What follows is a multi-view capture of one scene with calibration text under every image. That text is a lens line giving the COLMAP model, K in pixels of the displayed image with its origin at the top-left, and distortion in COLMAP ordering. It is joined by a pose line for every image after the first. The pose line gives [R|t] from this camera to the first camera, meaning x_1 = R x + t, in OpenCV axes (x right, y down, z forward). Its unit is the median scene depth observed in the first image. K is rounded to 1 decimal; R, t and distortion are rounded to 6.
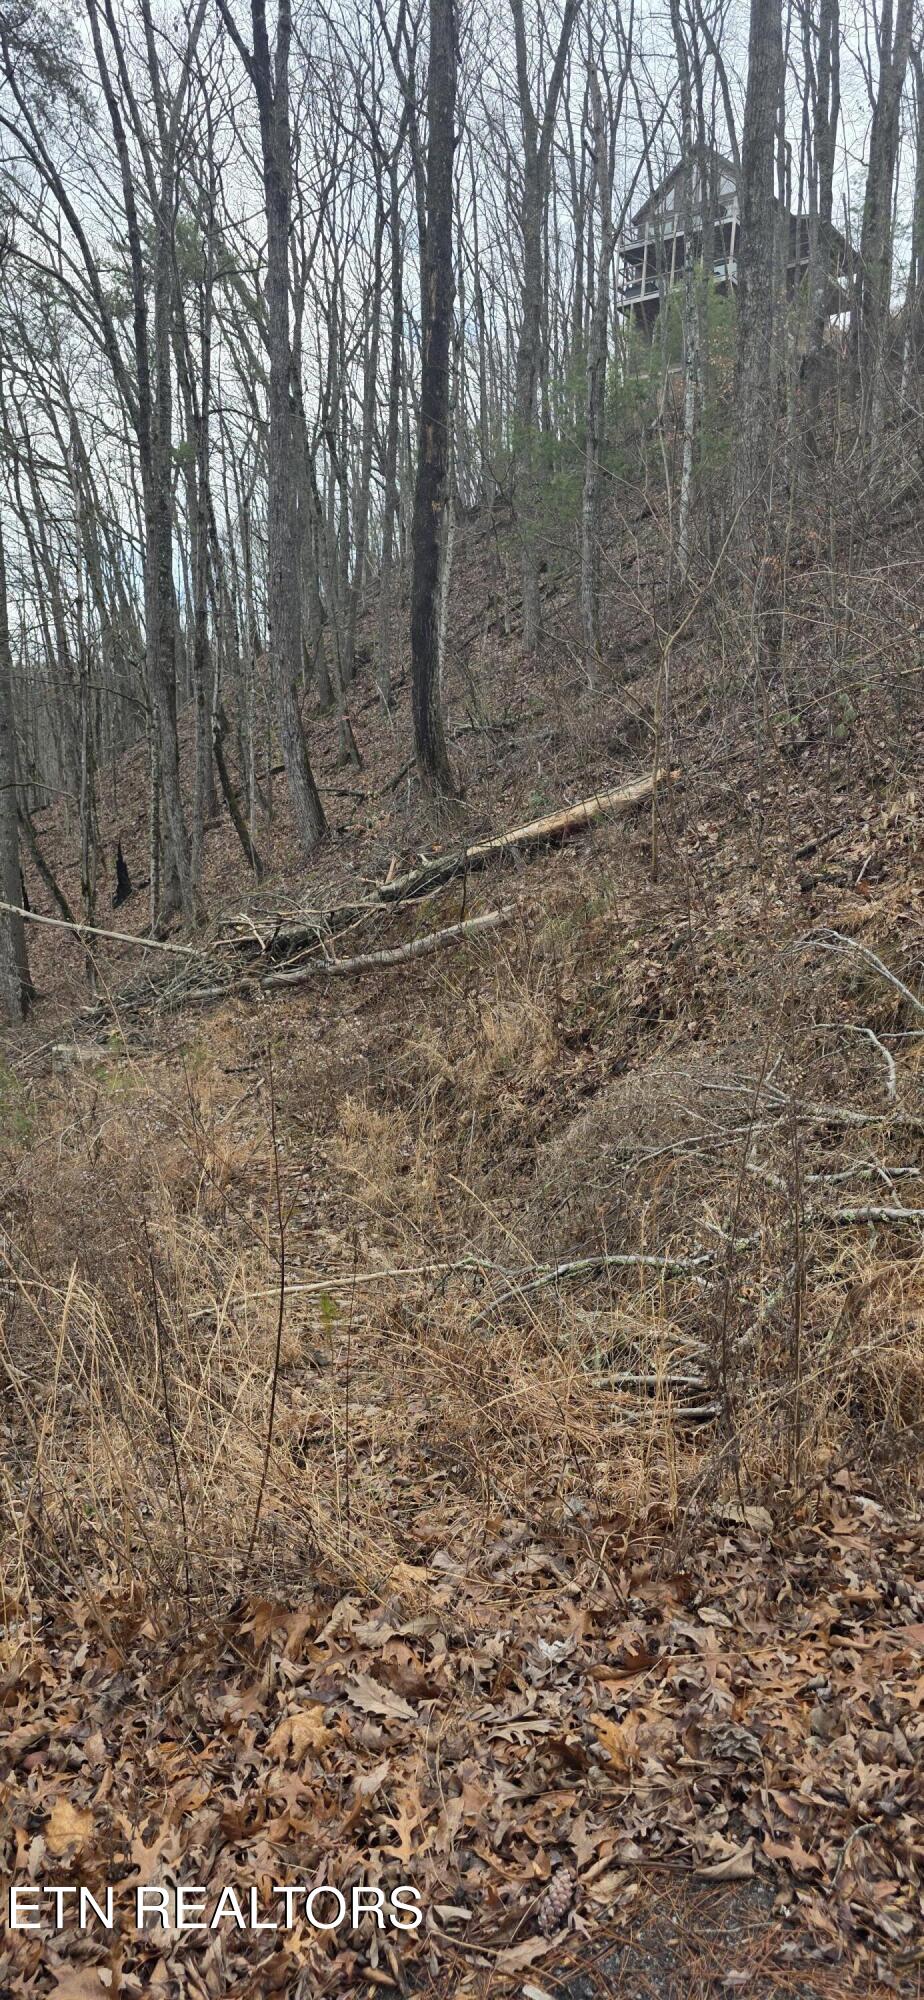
lens RADIAL K [[1293.1, 0, 456.5], [0, 1293.1, 1006.8], [0, 0, 1]] dist [0.006572, -0.031643]
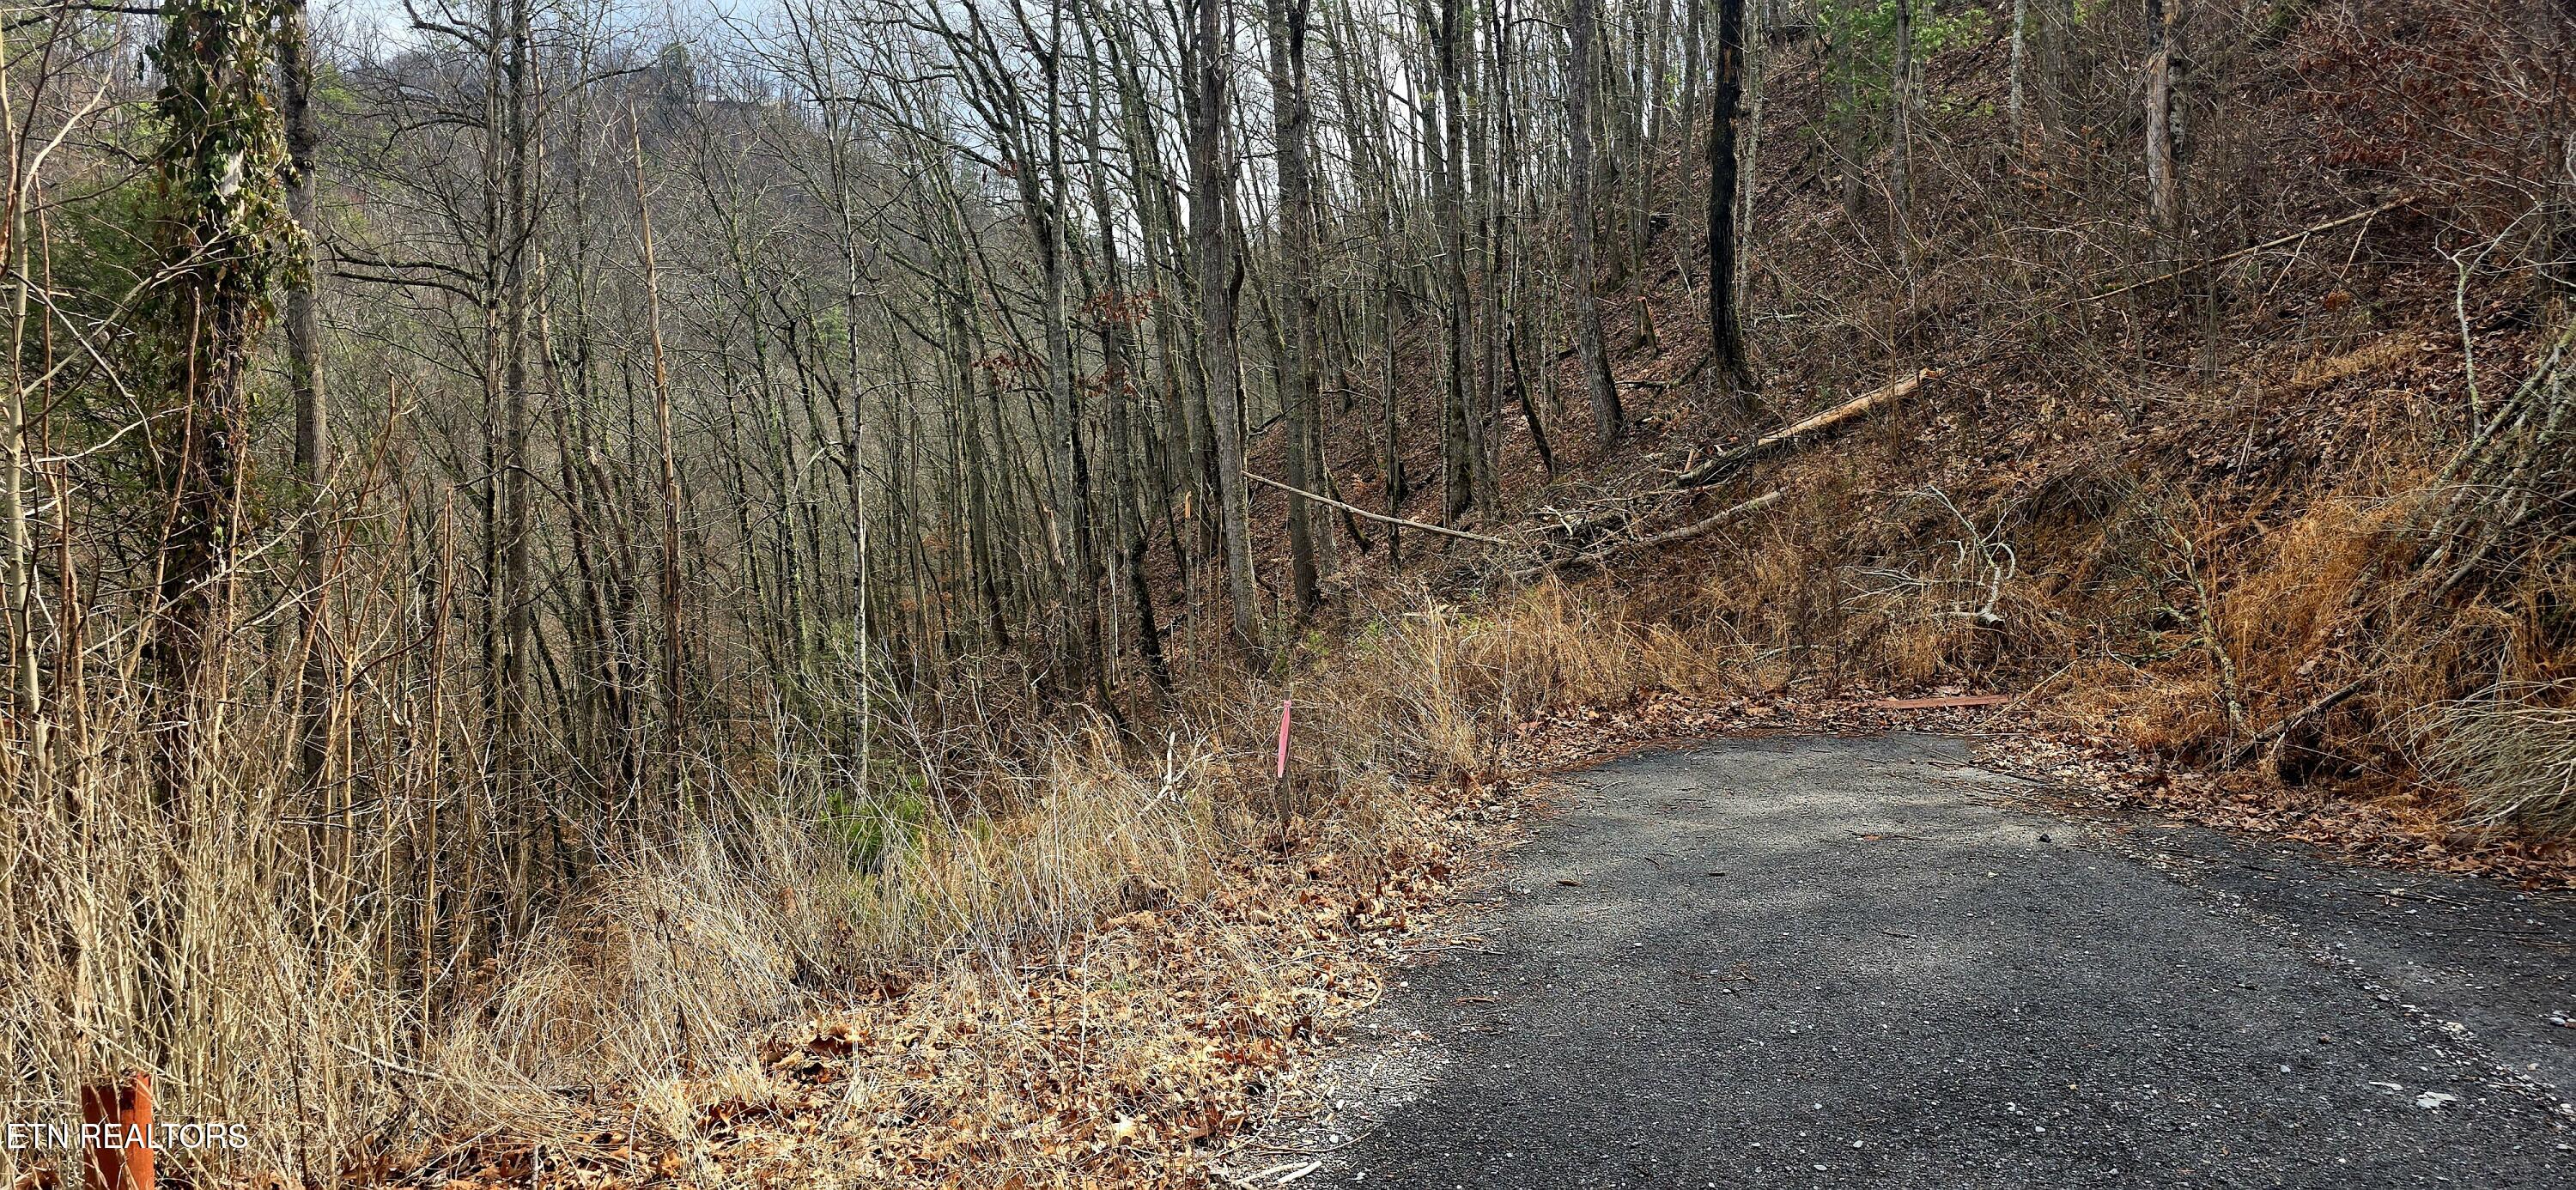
lens RADIAL K [[1665.5, 0, 1294.0], [0, 1665.5, 618.7], [0, 0, 1]] dist [0.006572, -0.031643]
pose [[0.959402, -0.000843, -0.282042, 0.030688], [-0.003273, 0.999895, -0.014121, 0.058045], [0.282024, 0.014471, 0.959298, -0.531204]]
